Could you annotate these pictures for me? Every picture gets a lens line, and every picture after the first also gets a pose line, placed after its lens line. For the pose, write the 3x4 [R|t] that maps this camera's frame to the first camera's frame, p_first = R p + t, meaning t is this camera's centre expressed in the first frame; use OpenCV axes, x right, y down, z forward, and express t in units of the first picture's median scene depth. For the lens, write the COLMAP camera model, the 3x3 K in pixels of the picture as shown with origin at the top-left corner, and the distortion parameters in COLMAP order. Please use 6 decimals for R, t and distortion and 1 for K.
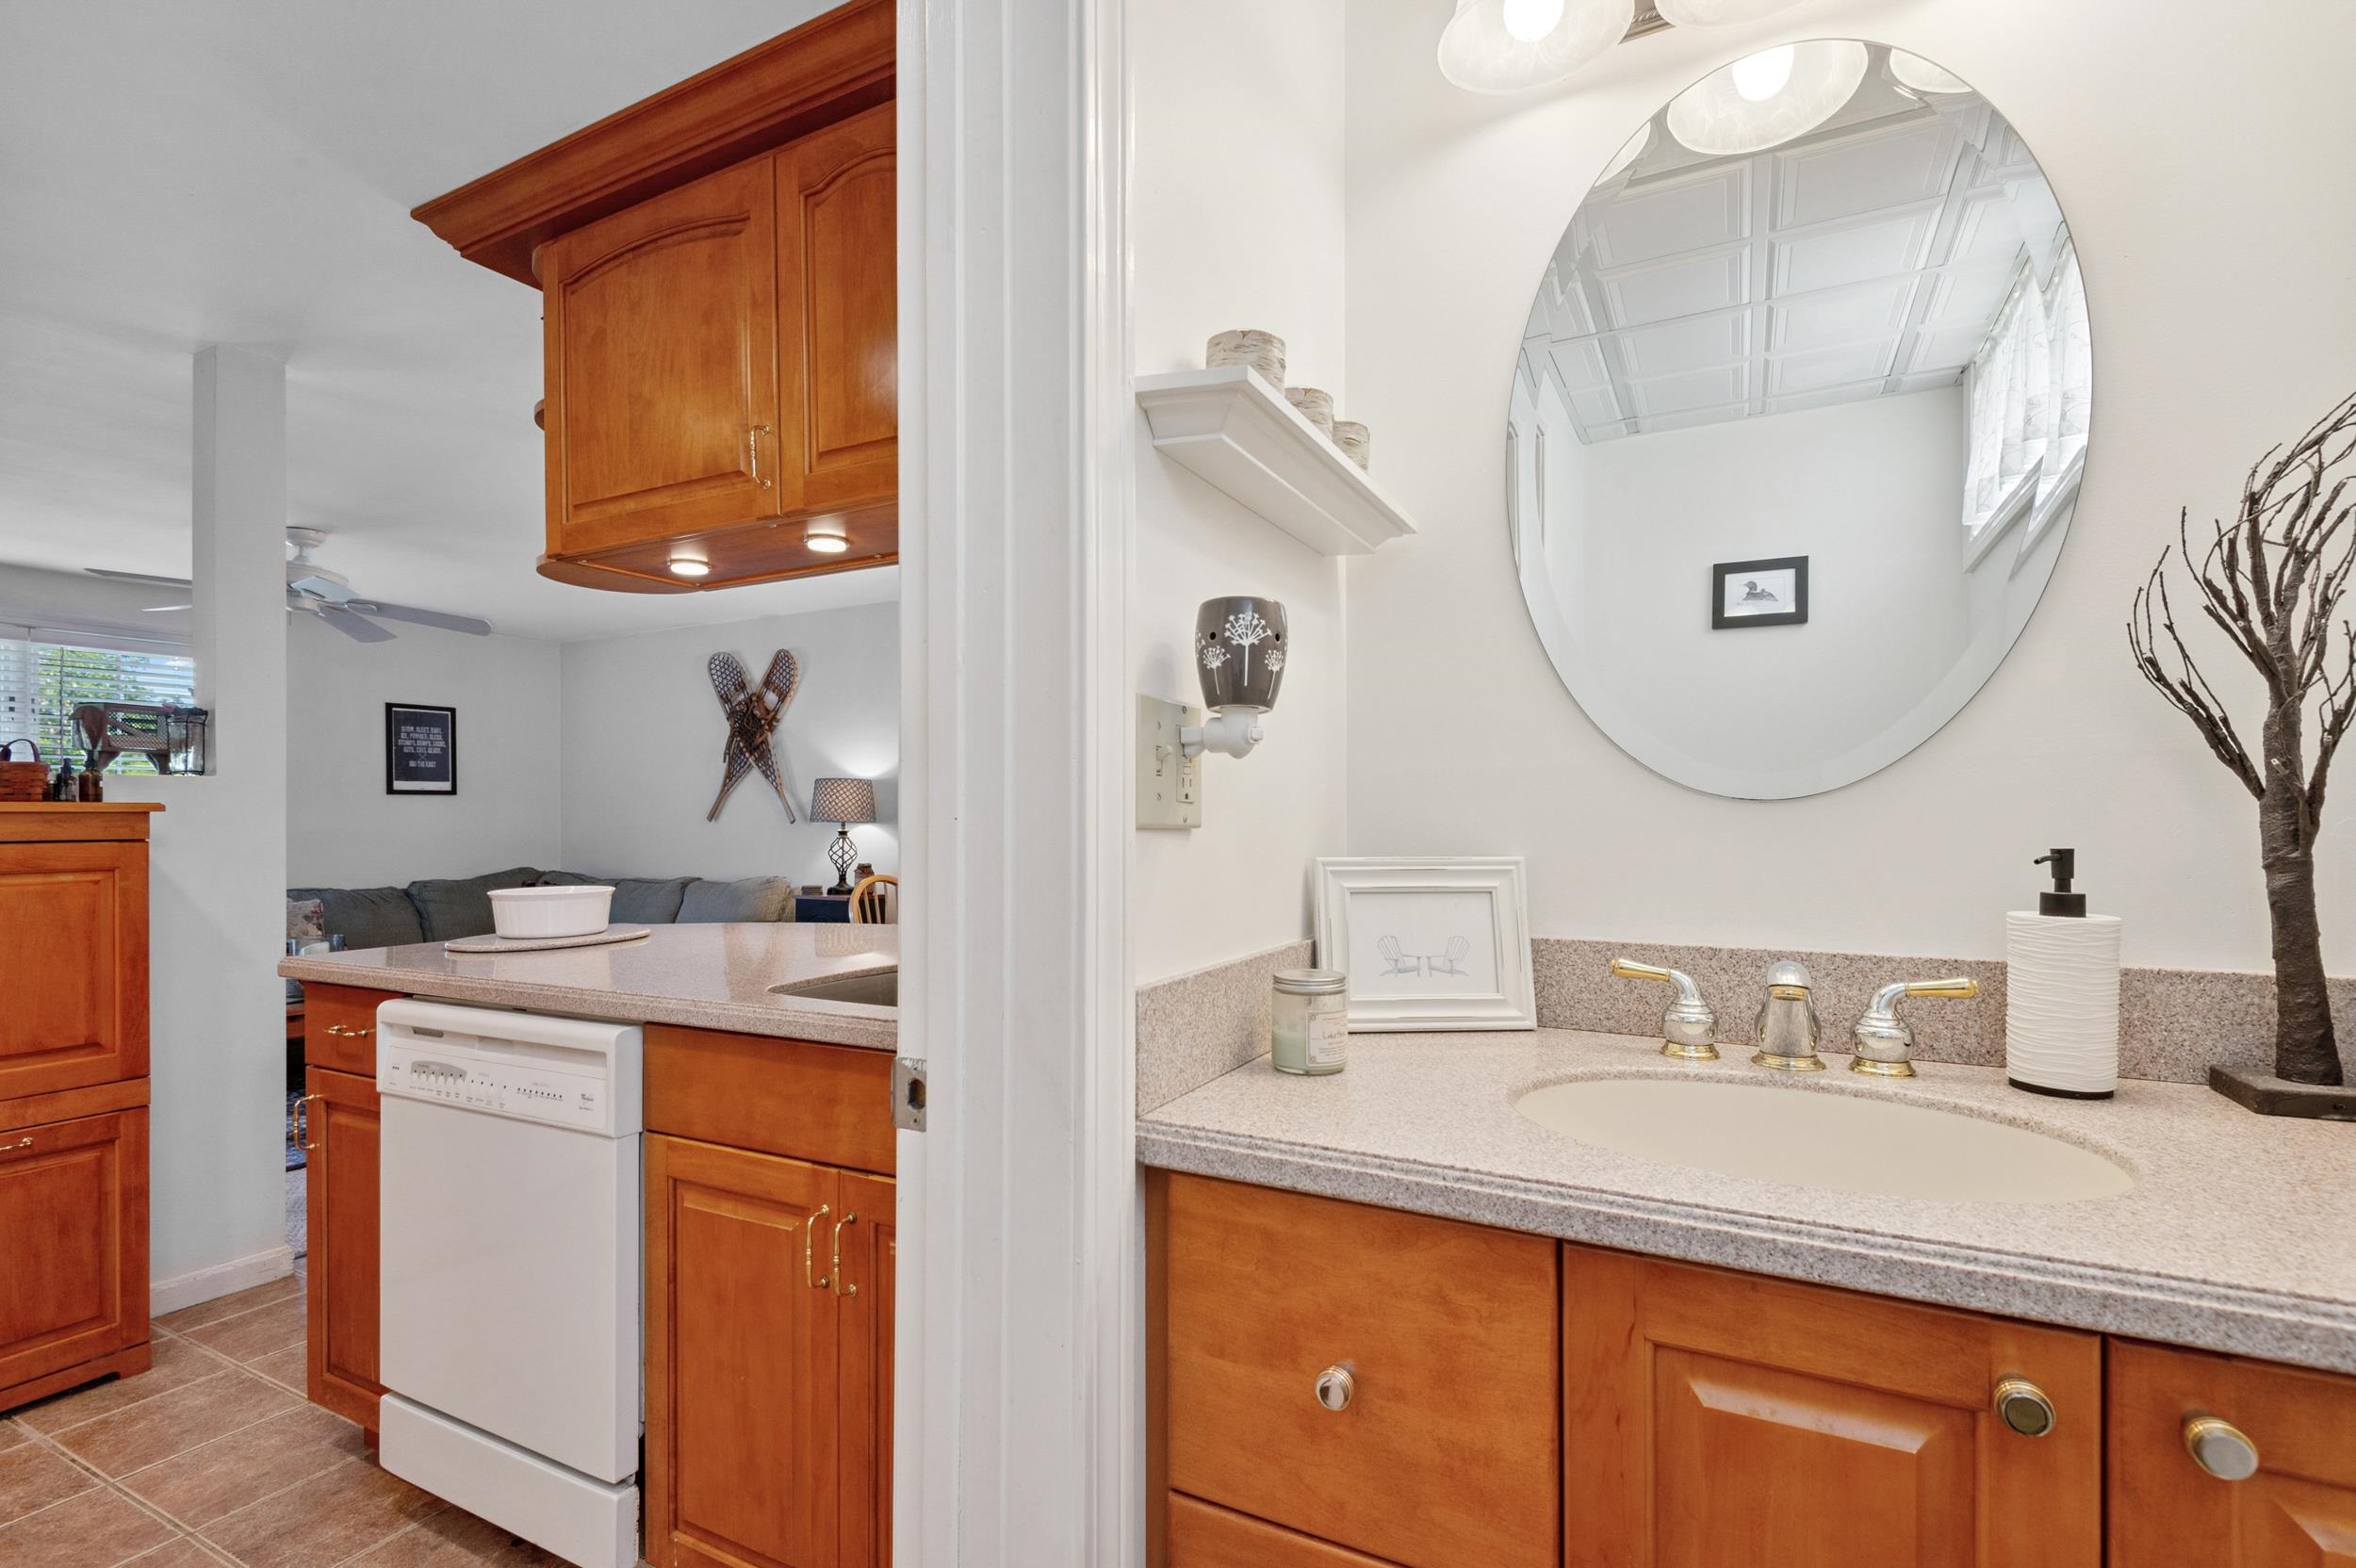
lens RADIAL K [[1100.5, 0, 1172.5], [0, 1100.5, 816.1], [0, 0, 1]] dist [0.019601, -0.012793]
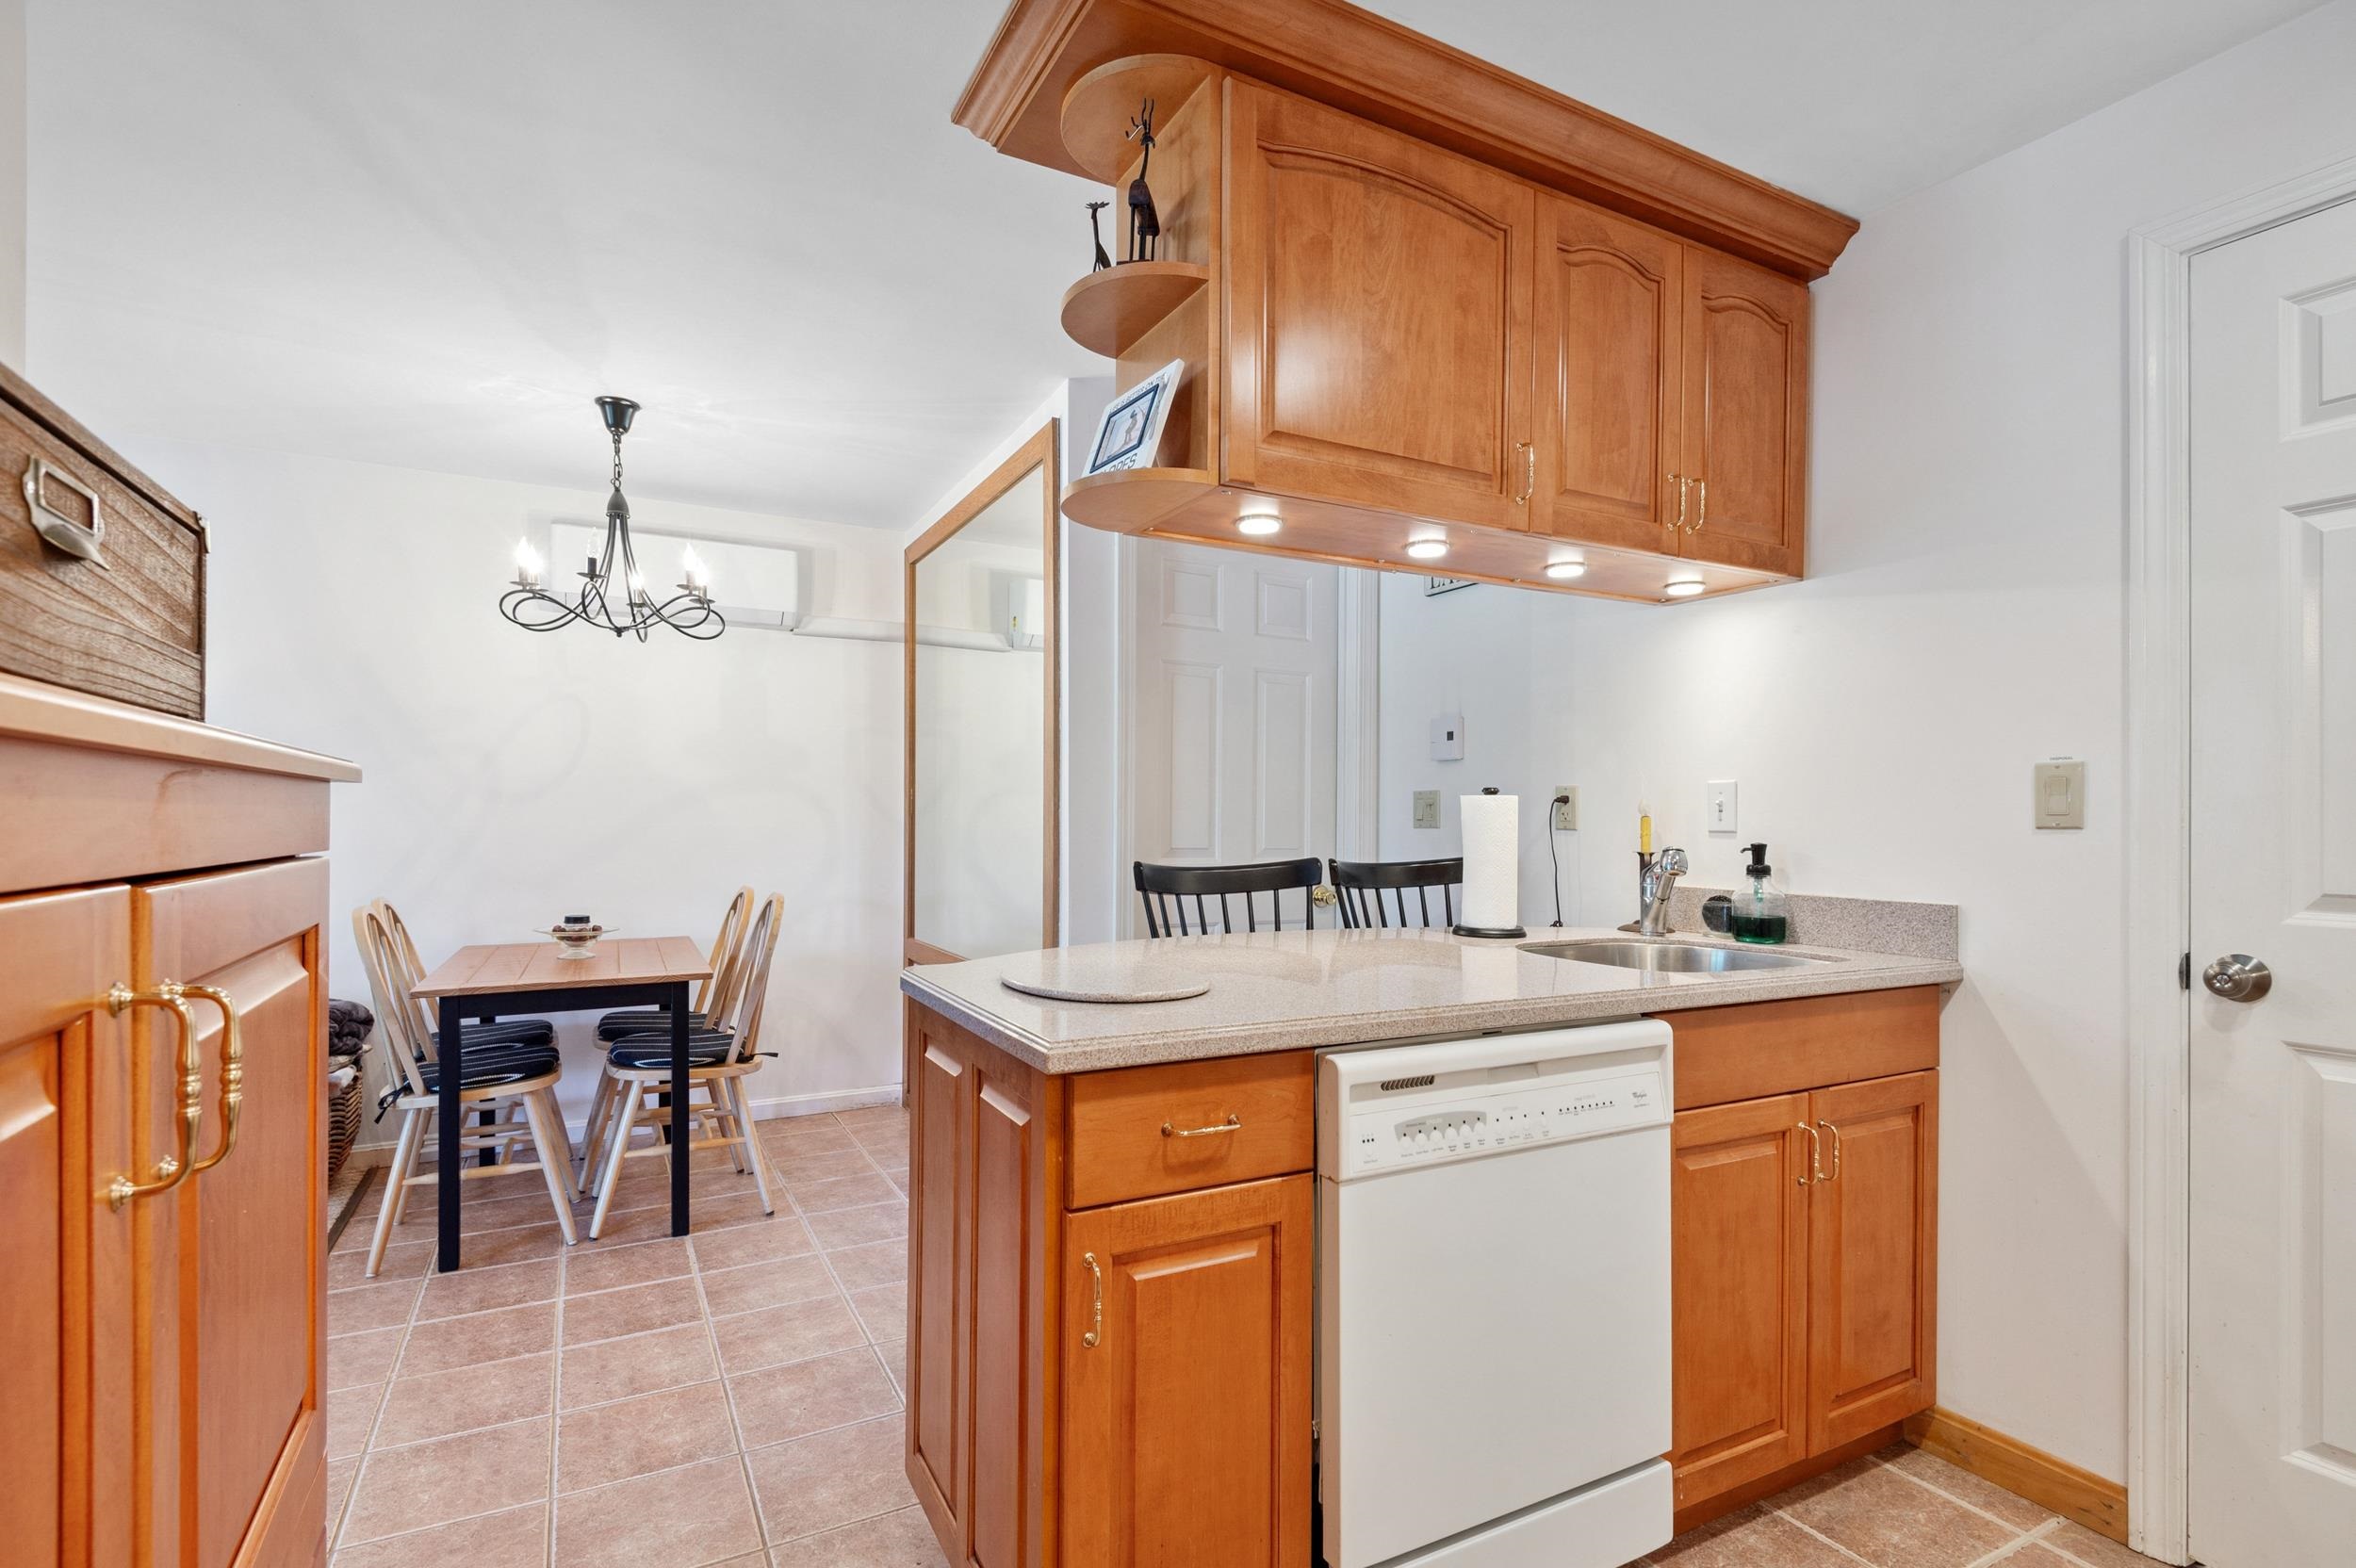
lens RADIAL K [[1100.5, 0, 1214.1], [0, 1100.5, 822.5], [0, 0, 1]] dist [0.019601, -0.012793]
pose [[0.560165, 0.010713, 0.828311, -1.281856], [-0.012835, 0.999909, -0.004253, 0.010157], [-0.828281, -0.008249, 0.560252, 0.607662]]
